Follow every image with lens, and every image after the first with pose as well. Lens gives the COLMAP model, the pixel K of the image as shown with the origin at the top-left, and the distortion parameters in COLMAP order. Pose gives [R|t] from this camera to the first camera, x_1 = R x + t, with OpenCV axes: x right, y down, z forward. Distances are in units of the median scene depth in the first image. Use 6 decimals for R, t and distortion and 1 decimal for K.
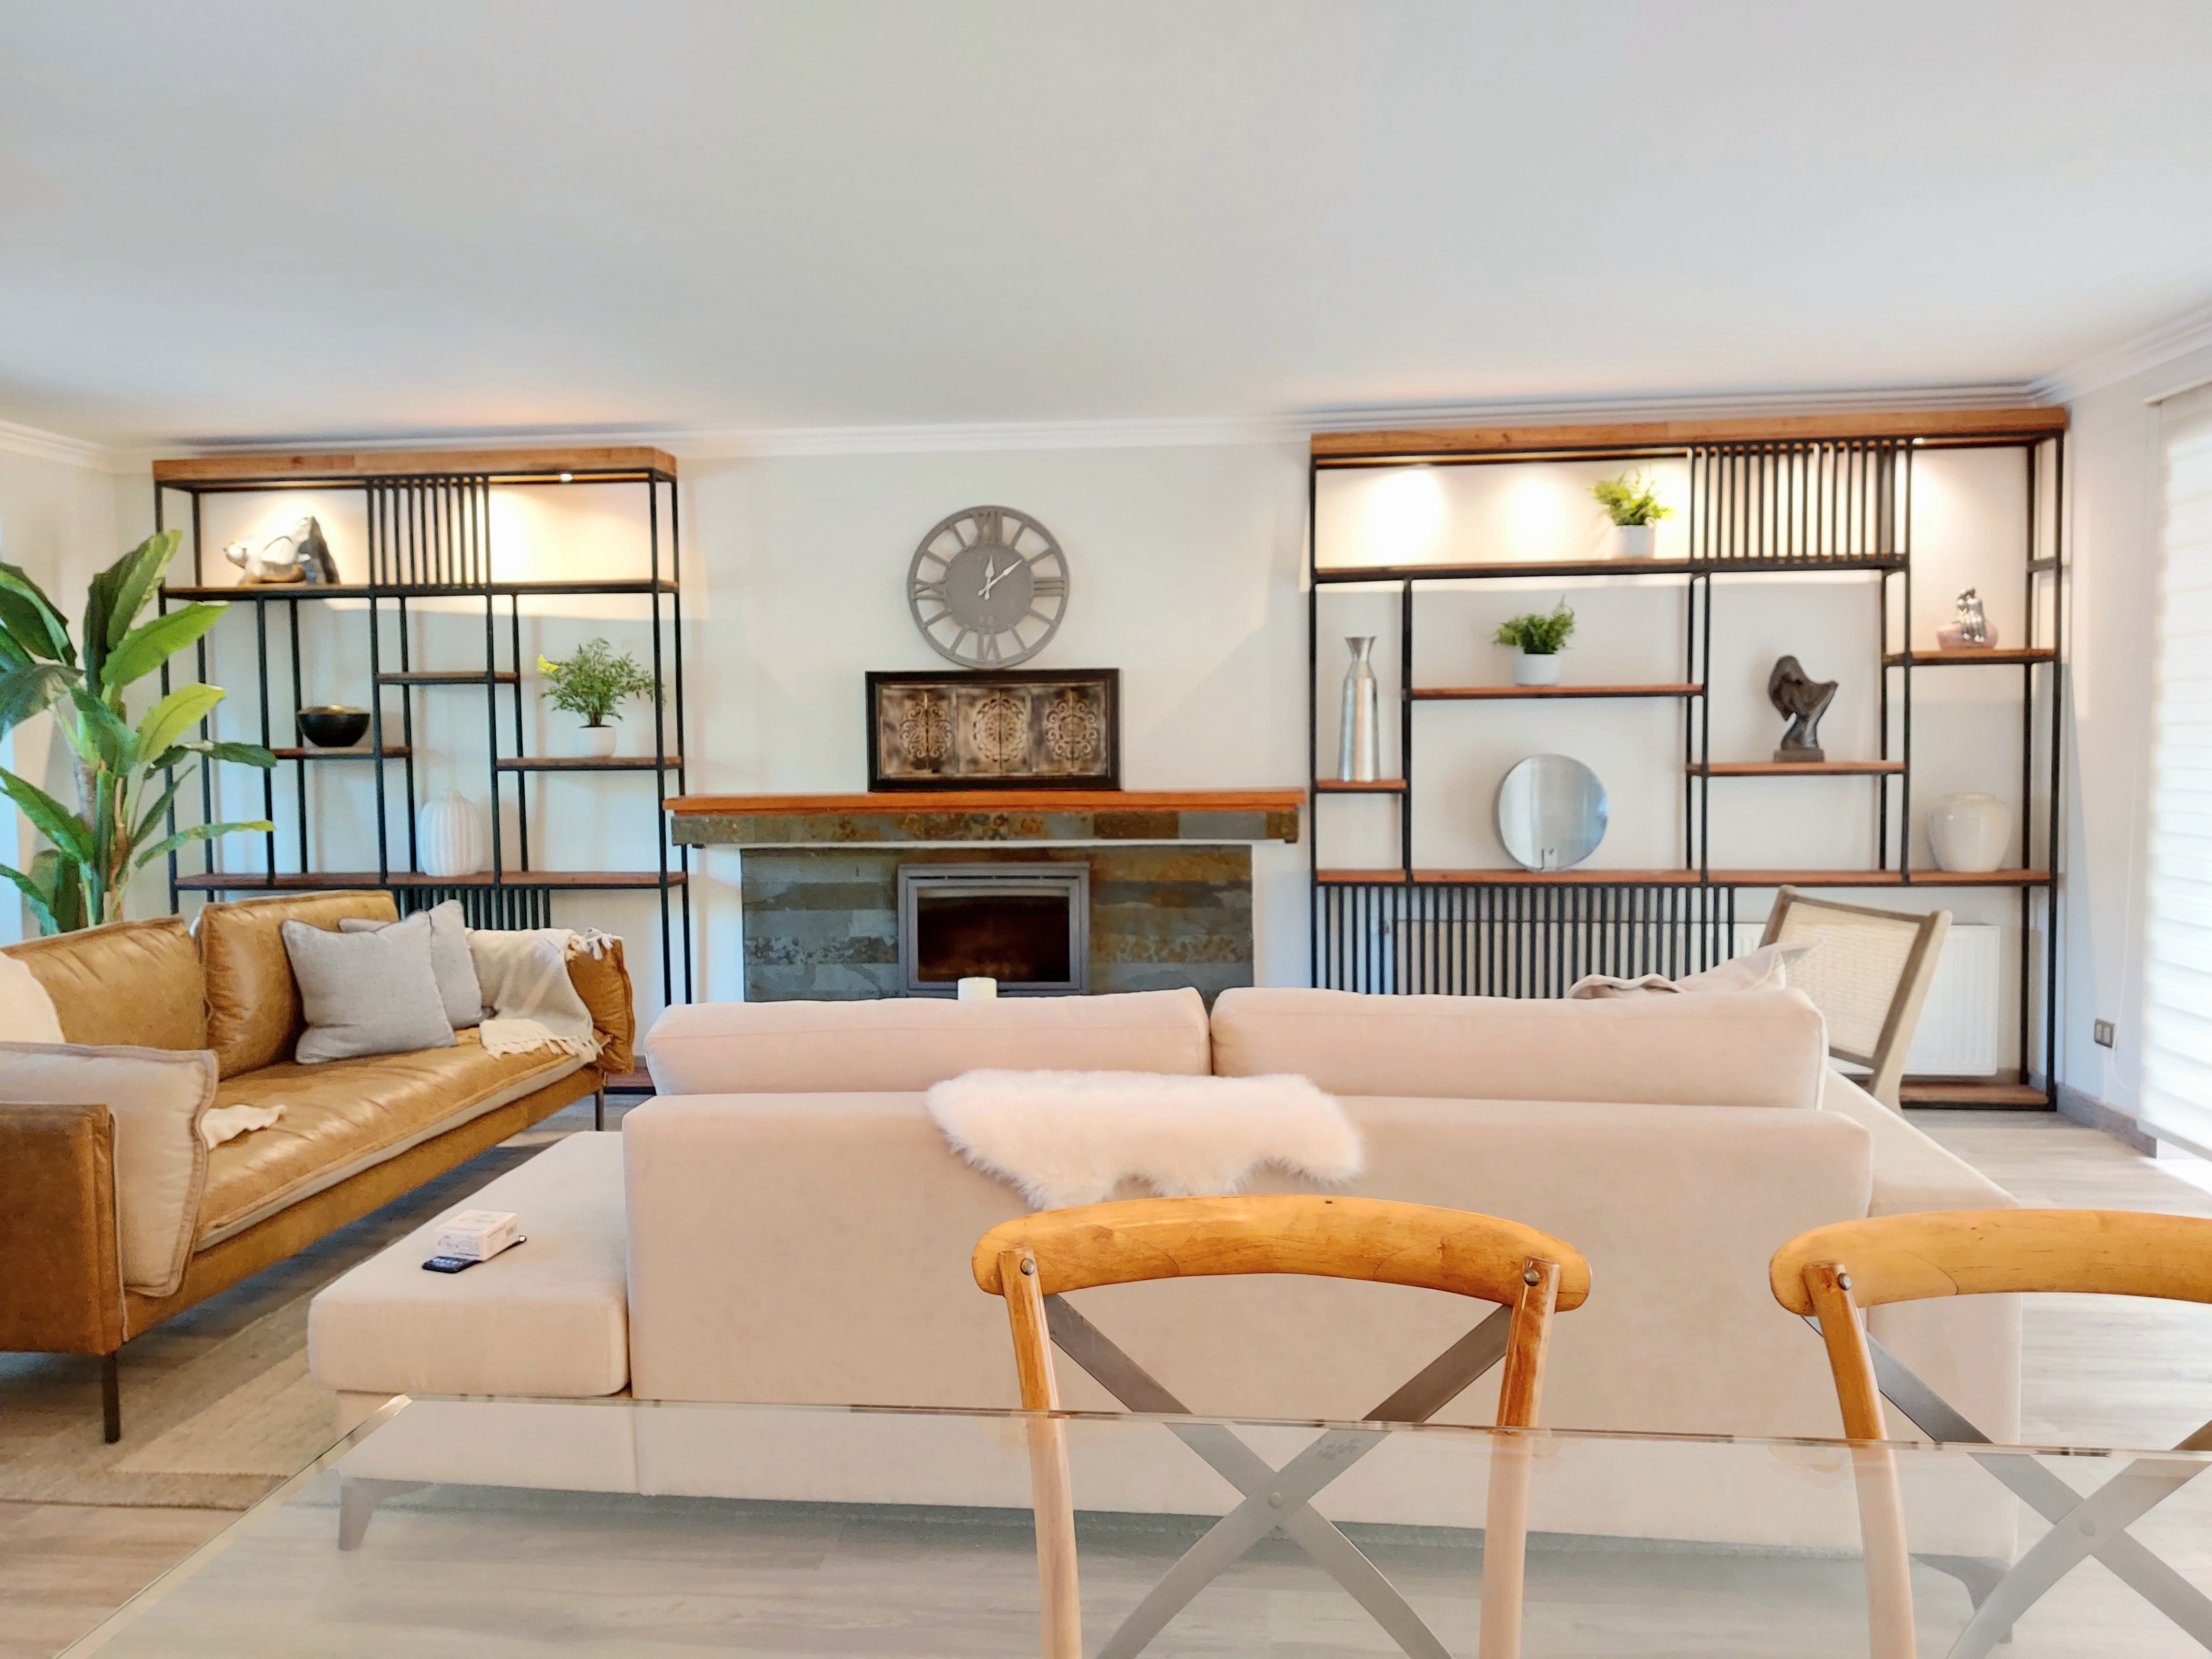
lens RADIAL K [[1573.1, 0, 1106.0], [0, 1573.1, 829.5], [0, 0, 1]] dist [0.001084, -0.005925]
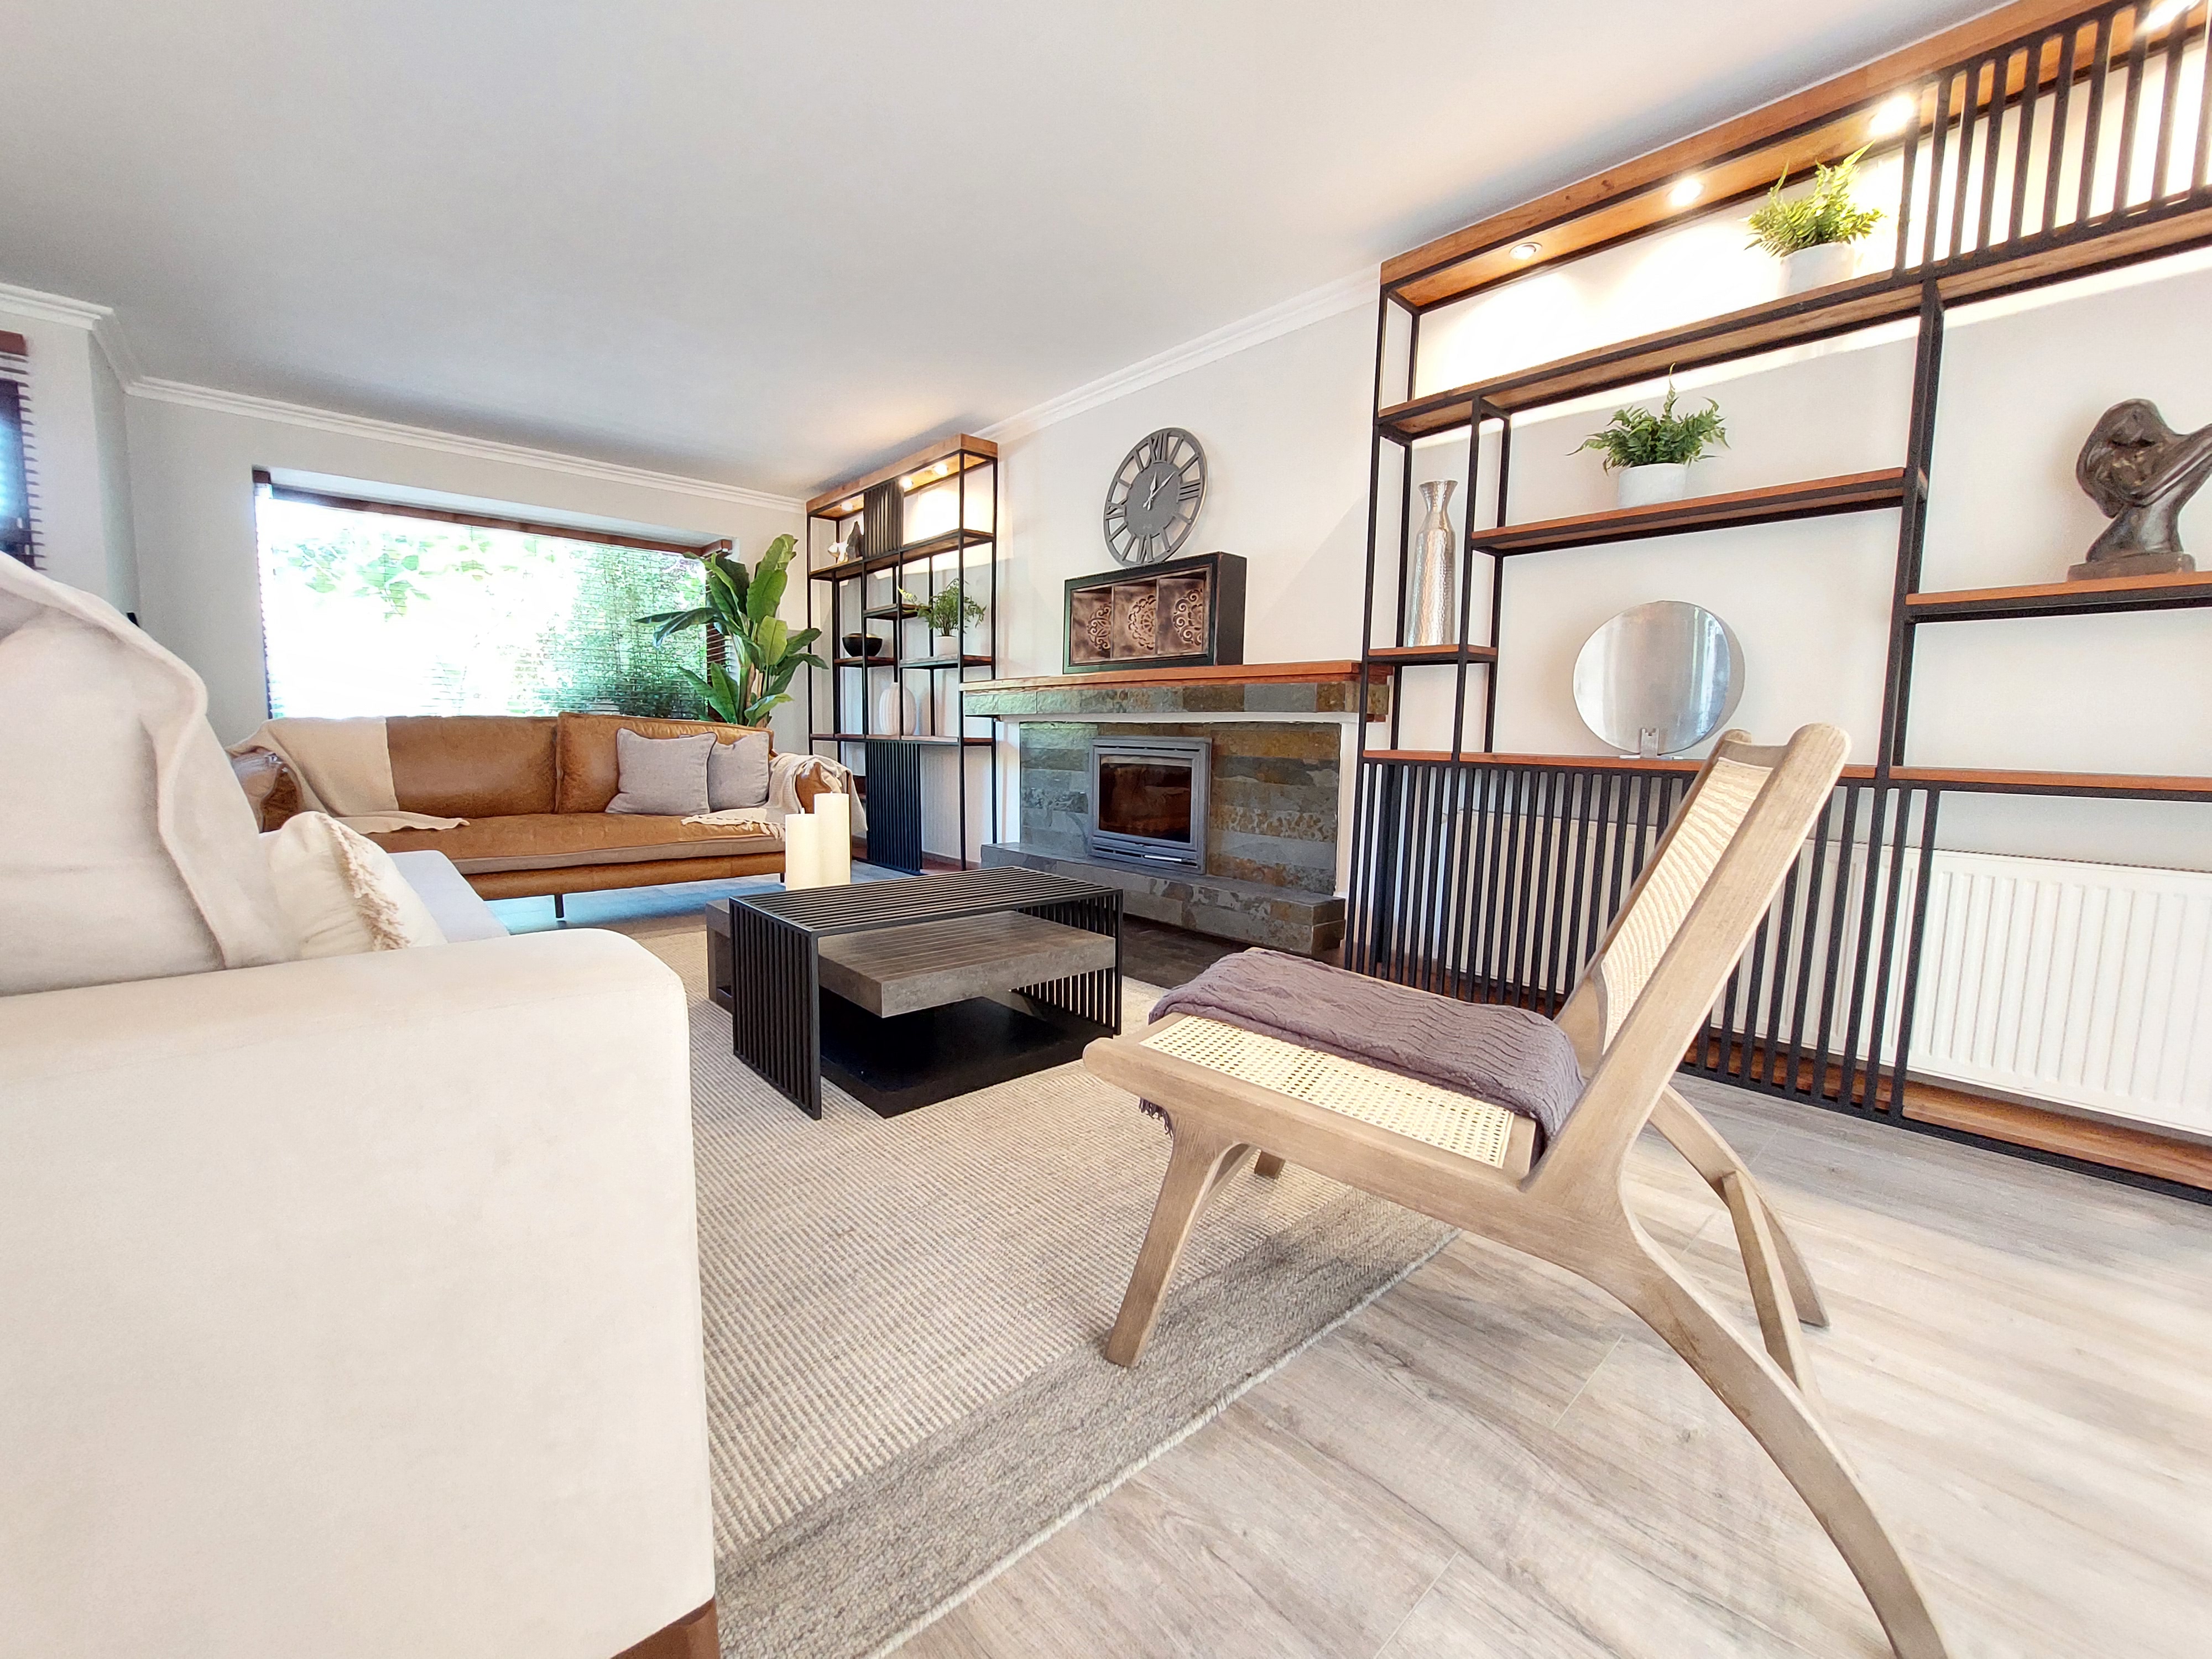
lens RADIAL K [[878.0, 0, 1062.7], [0, 878.0, 818.5], [0, 0, 1]] dist [-0.036517, 0.000413]
pose [[0.720377, 0.094084, -0.687172, 0.347350], [-0.069342, 0.995563, 0.063615, 0.046058], [0.690108, 0.001823, 0.723705, 0.484797]]
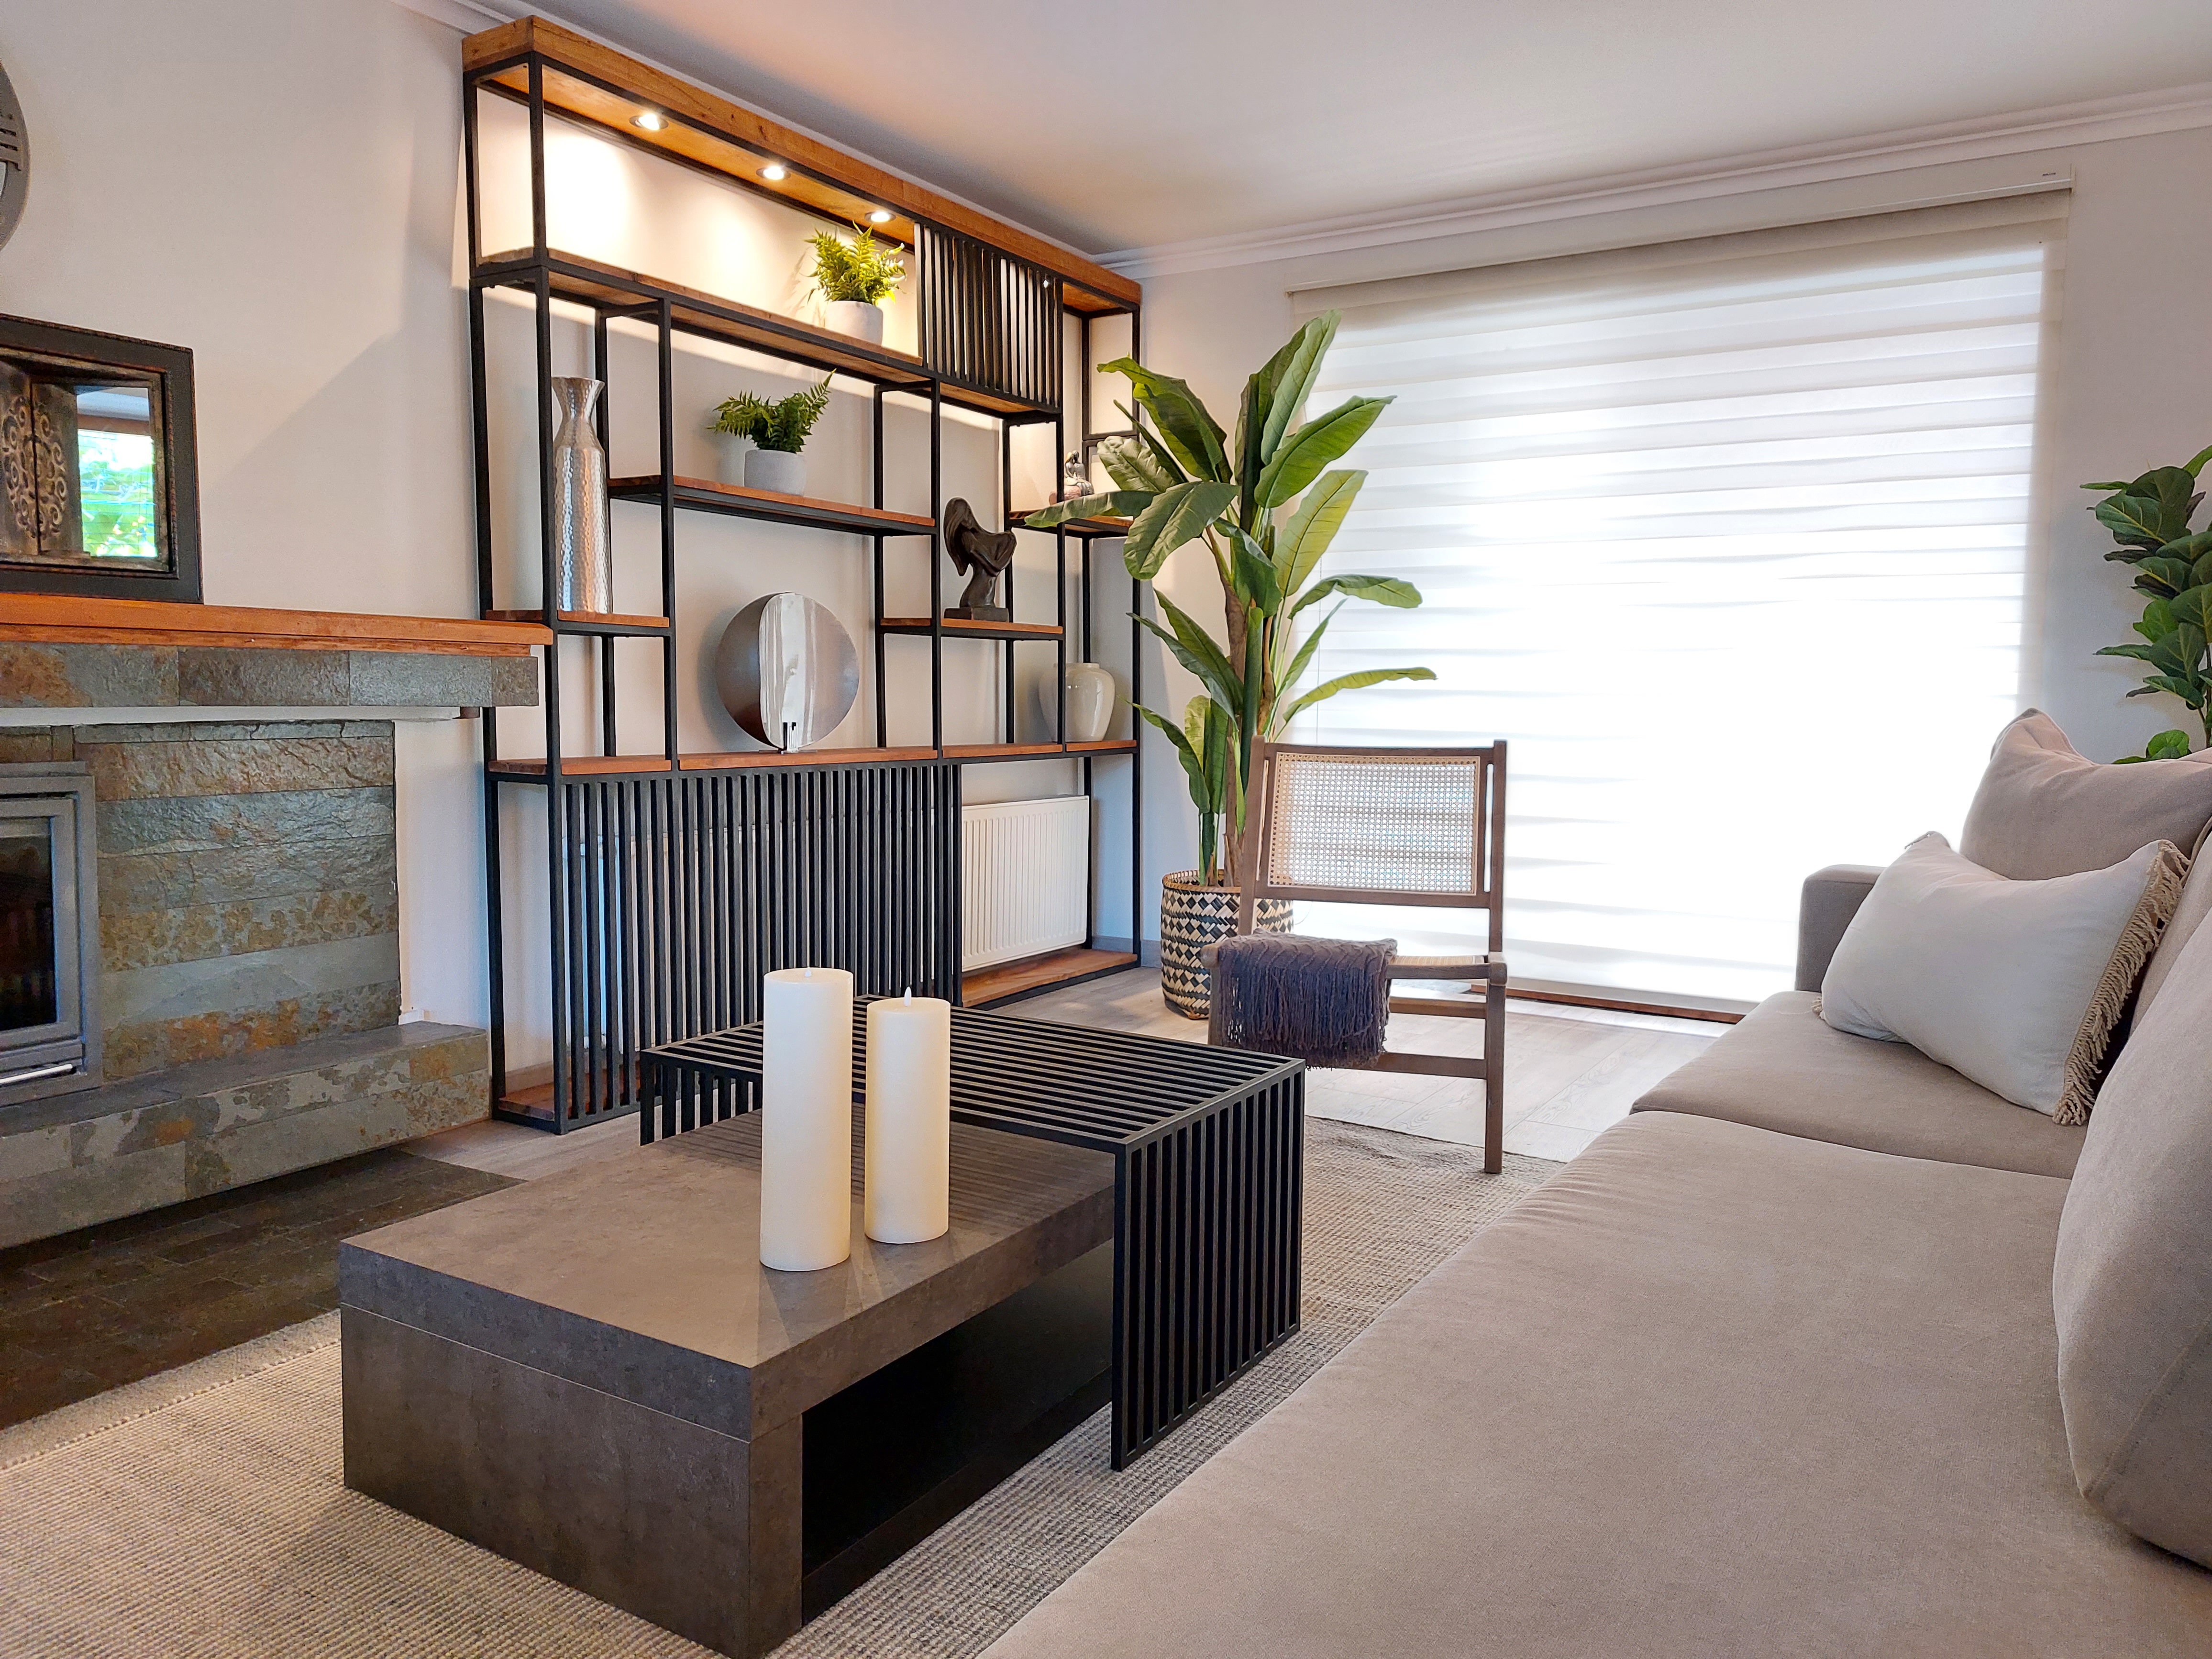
lens RADIAL K [[1573.1, 0, 1106.0], [0, 1573.1, 829.5], [0, 0, 1]] dist [0.001084, -0.005925]
pose [[0.417168, -0.060335, 0.906825, -0.312096], [0.045533, 0.997928, 0.045450, 0.033942], [-0.907688, 0.022330, 0.419051, 0.533340]]
